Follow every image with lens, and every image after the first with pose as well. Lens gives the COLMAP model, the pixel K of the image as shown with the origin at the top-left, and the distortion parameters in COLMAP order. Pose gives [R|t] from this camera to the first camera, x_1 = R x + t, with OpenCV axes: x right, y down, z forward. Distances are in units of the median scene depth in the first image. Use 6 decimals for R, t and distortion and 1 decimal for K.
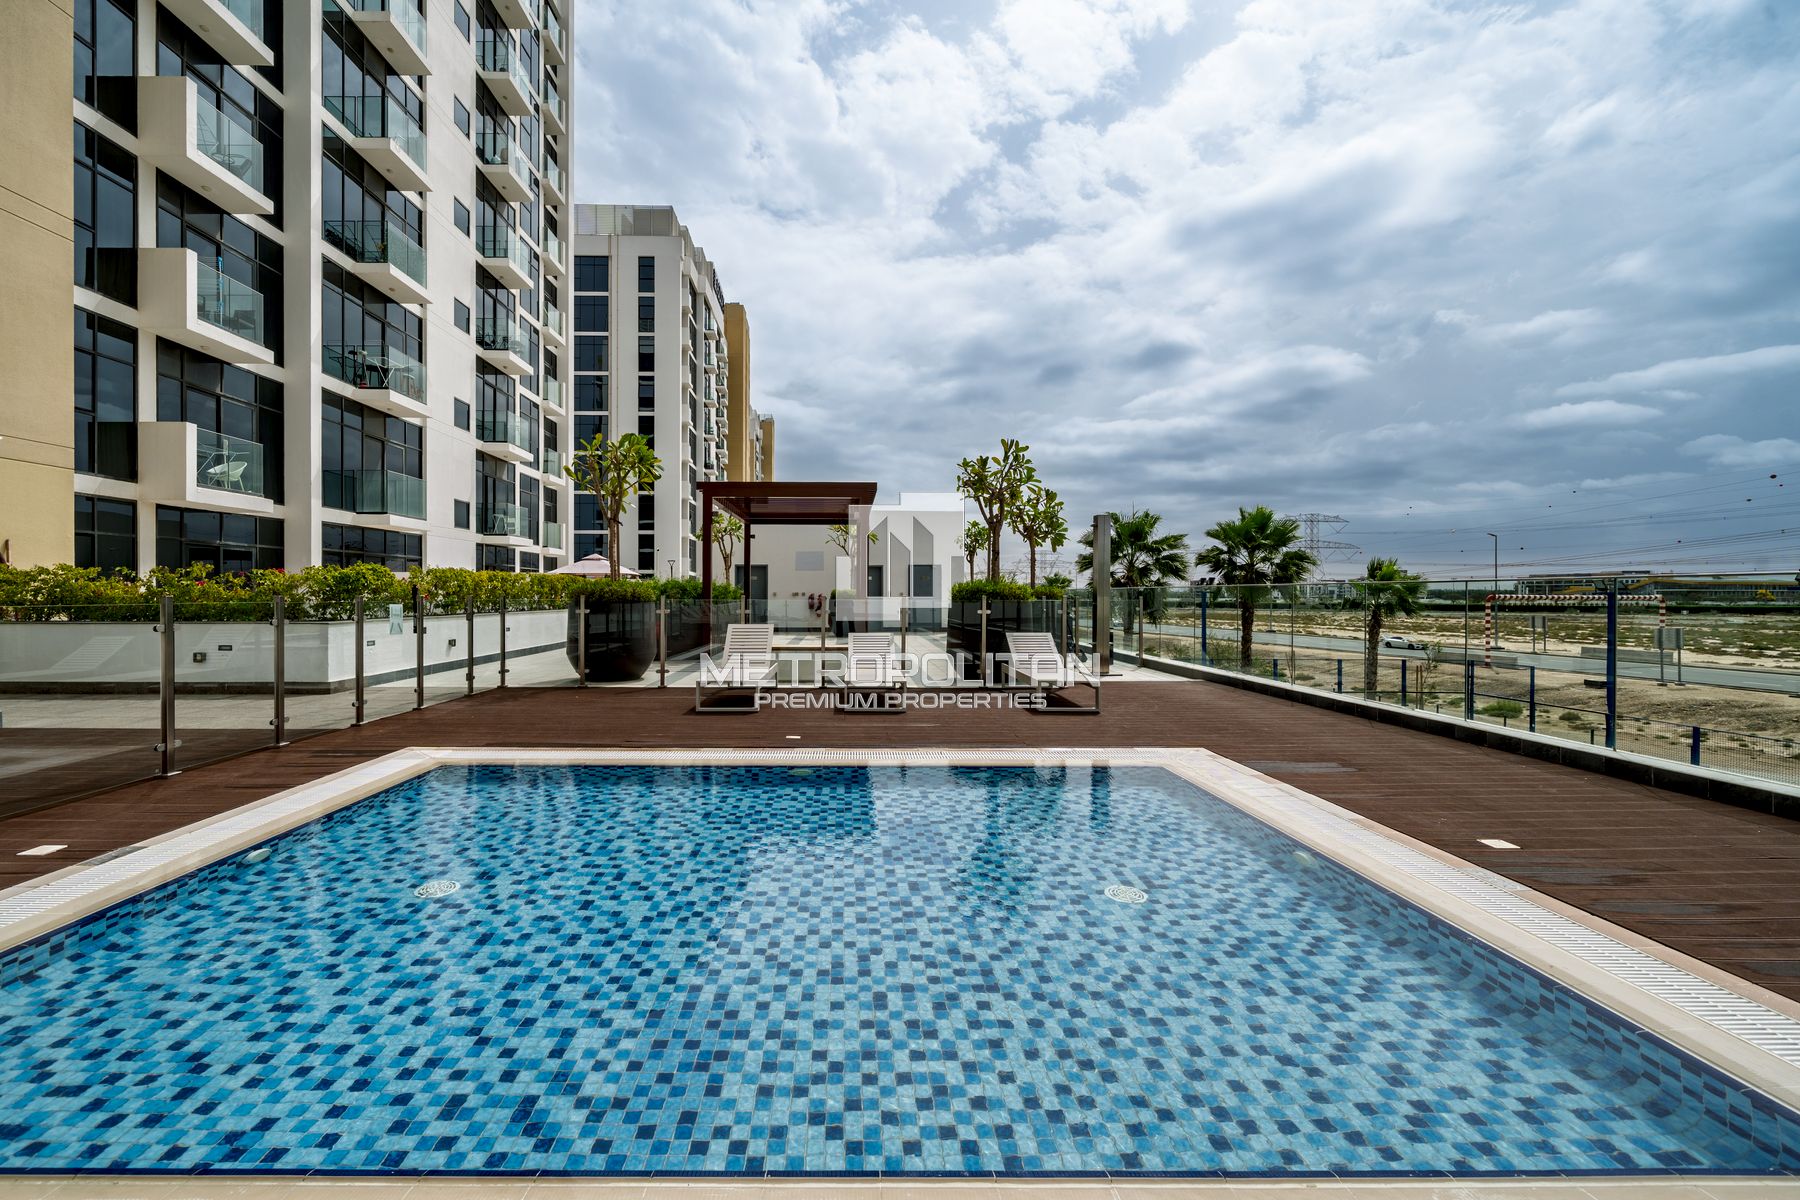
lens RADIAL K [[711.6, 0, 838.6], [0, 711.6, 609.3], [0, 0, 1]] dist [-0.057232, 0.017638]
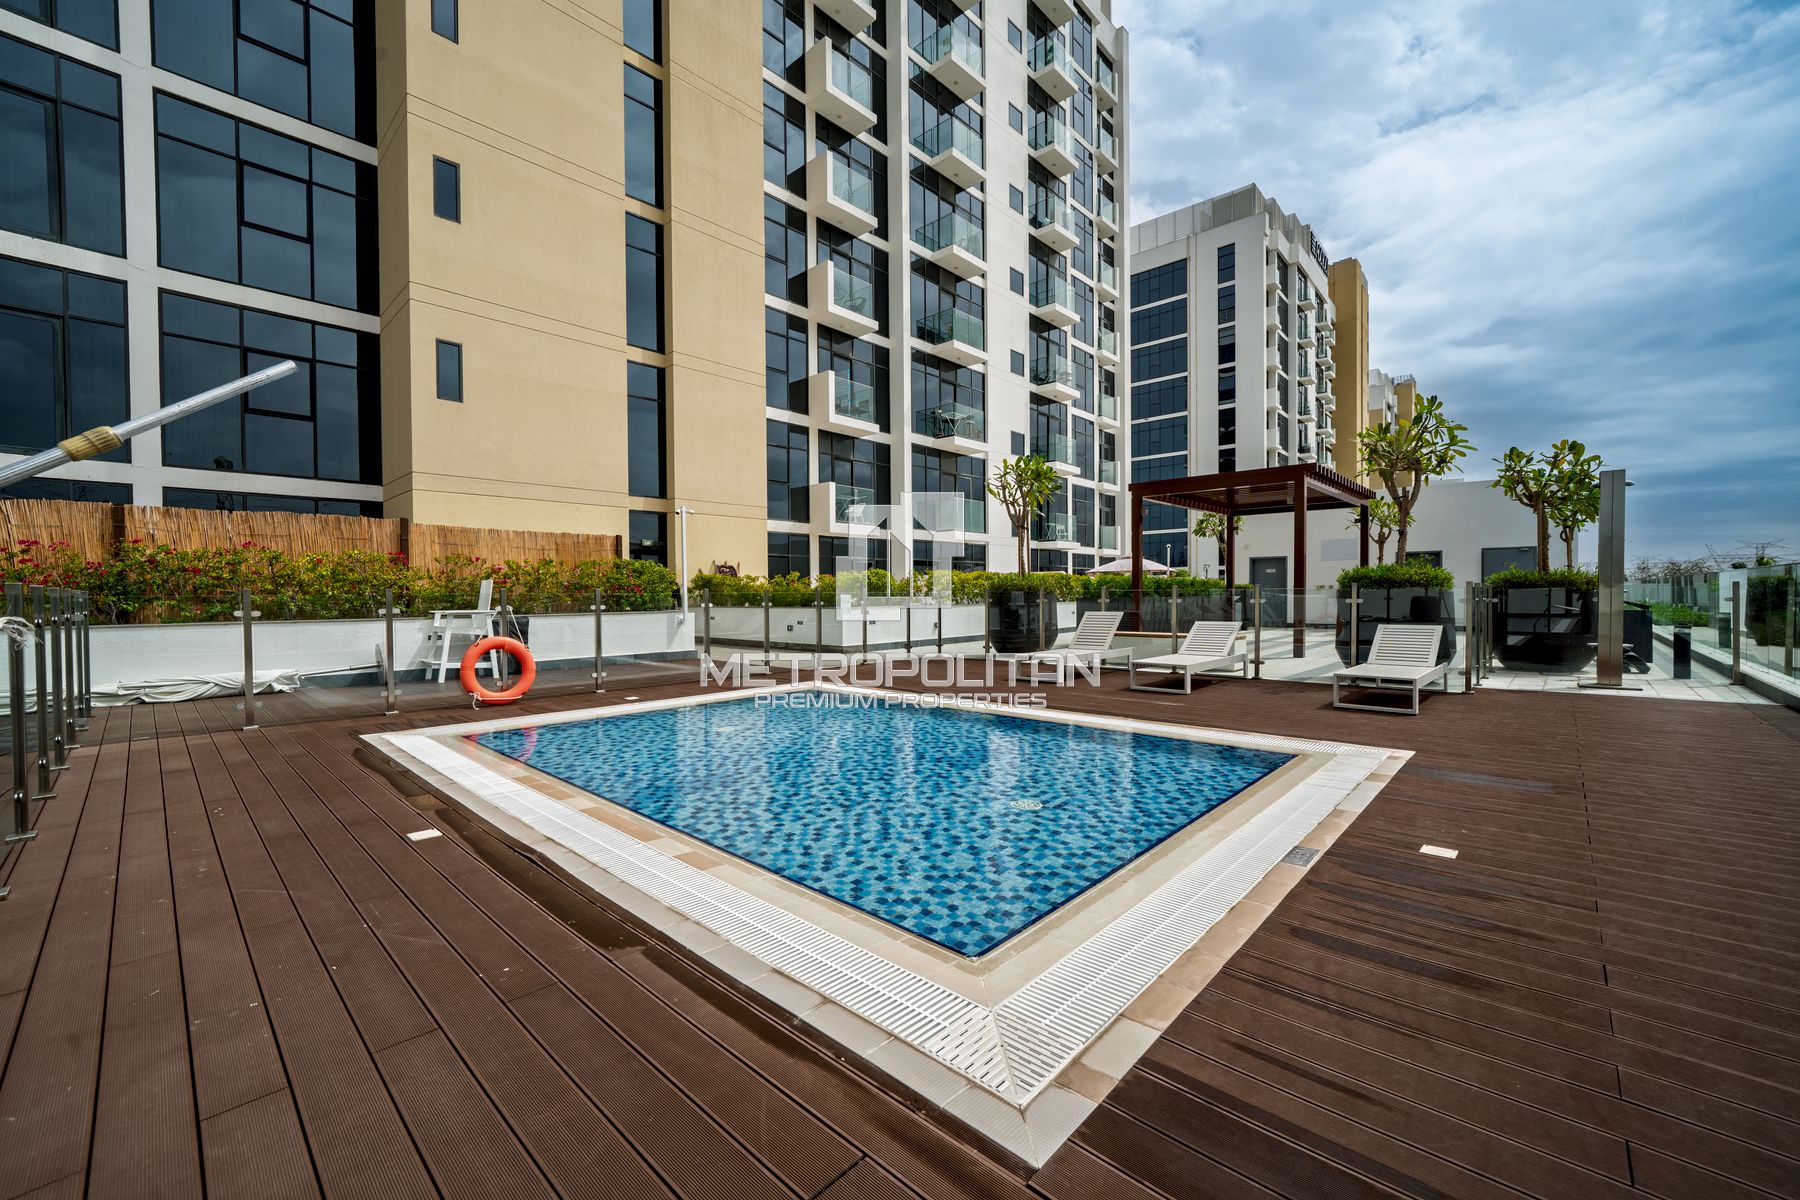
lens RADIAL K [[707.9, 0, 899.4], [0, 707.9, 589.0], [0, 0, 1]] dist [-0.001664, -0.023779]
pose [[0.709521, -0.012535, -0.704573, 0.217484], [-0.006684, 0.999677, -0.024516, 0.007463], [0.704653, 0.022104, 0.709208, -0.020272]]
